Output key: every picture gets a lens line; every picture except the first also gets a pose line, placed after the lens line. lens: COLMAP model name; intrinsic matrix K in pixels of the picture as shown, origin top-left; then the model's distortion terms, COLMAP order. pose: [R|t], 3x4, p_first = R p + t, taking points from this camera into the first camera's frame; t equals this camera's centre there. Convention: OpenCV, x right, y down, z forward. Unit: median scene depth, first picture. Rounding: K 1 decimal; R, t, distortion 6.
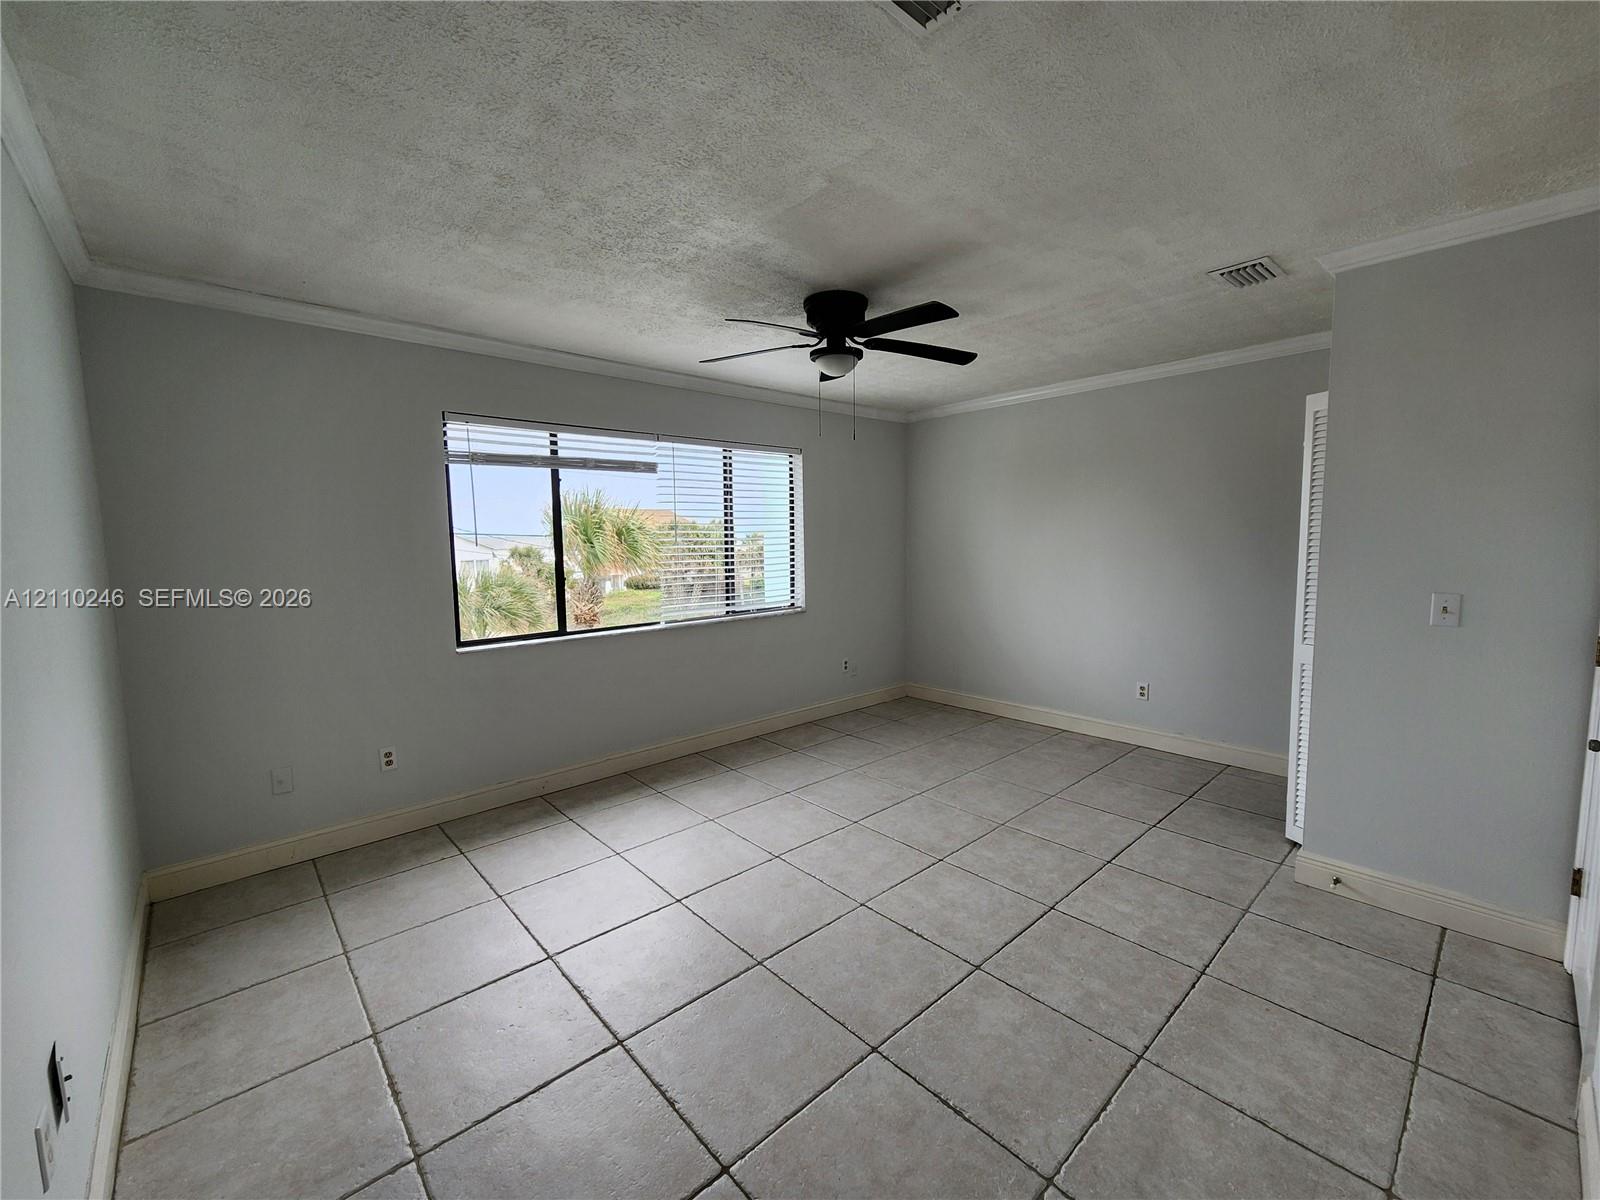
lens RADIAL K [[653.1, 0, 799.0], [0, 653.1, 599.3], [0, 0, 1]] dist [0.000740, -0.000259]
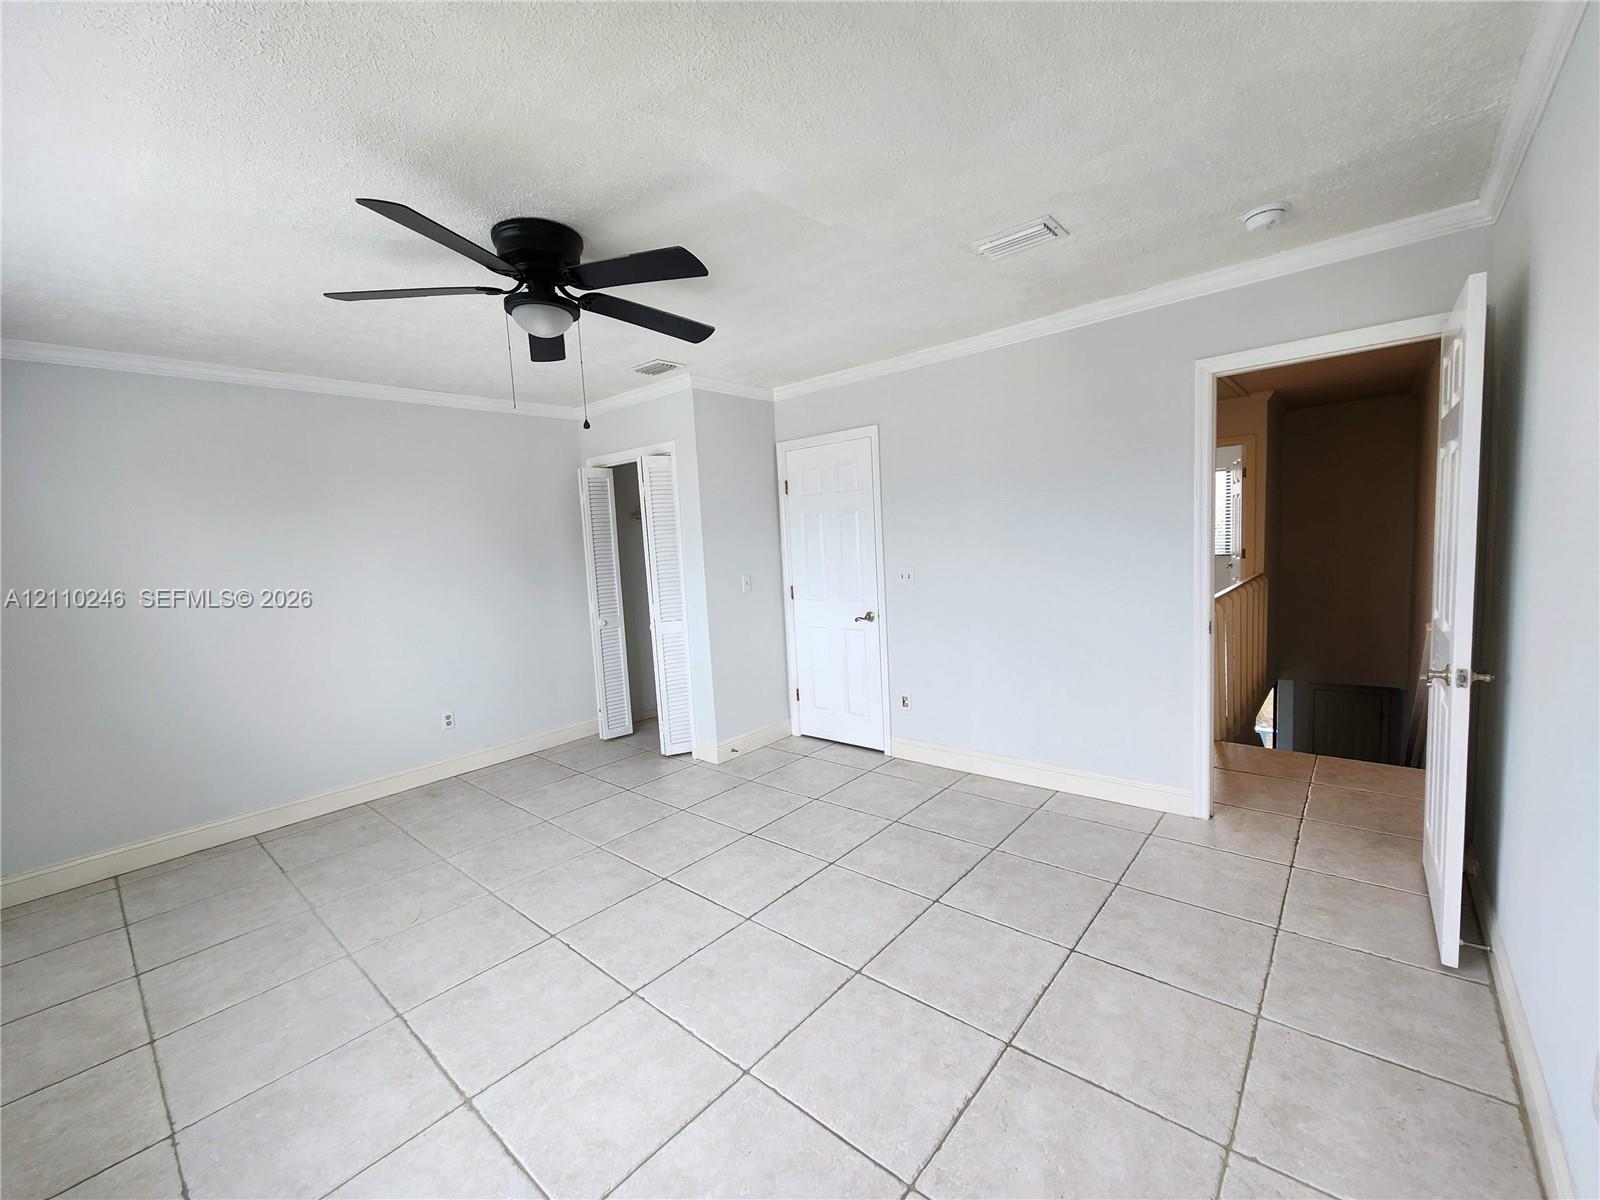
lens RADIAL K [[653.1, 0, 799.0], [0, 653.1, 599.3], [0, 0, 1]] dist [0.000740, -0.000259]
pose [[-0.119890, -0.068629, 0.990412, -0.648639], [0.152559, 0.984485, 0.086685, -0.055431], [-0.980995, 0.161489, -0.107560, 0.738543]]
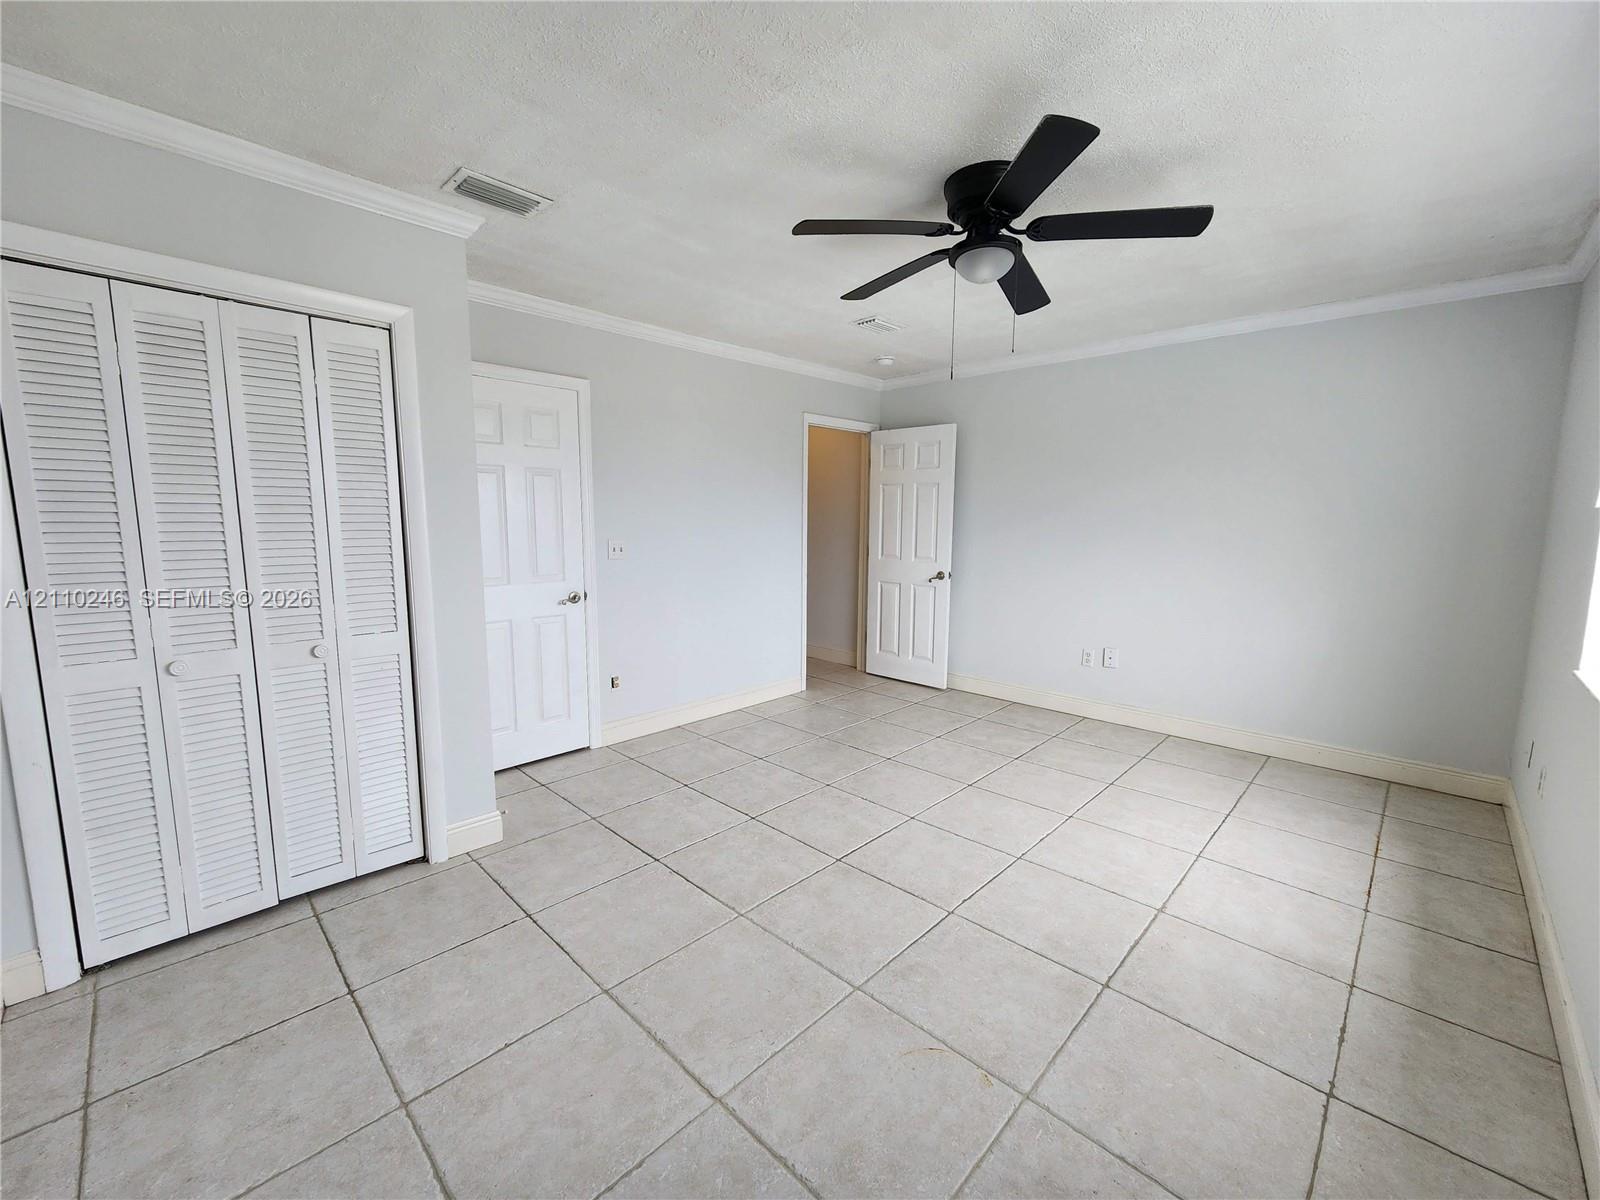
lens RADIAL K [[653.1, 0, 799.0], [0, 653.1, 599.3], [0, 0, 1]] dist [0.000740, -0.000259]
pose [[-0.998073, 0.018043, -0.059373, 0.280147], [0.004039, 0.973657, 0.227982, -0.139581], [0.061923, 0.227303, -0.971853, 1.574454]]
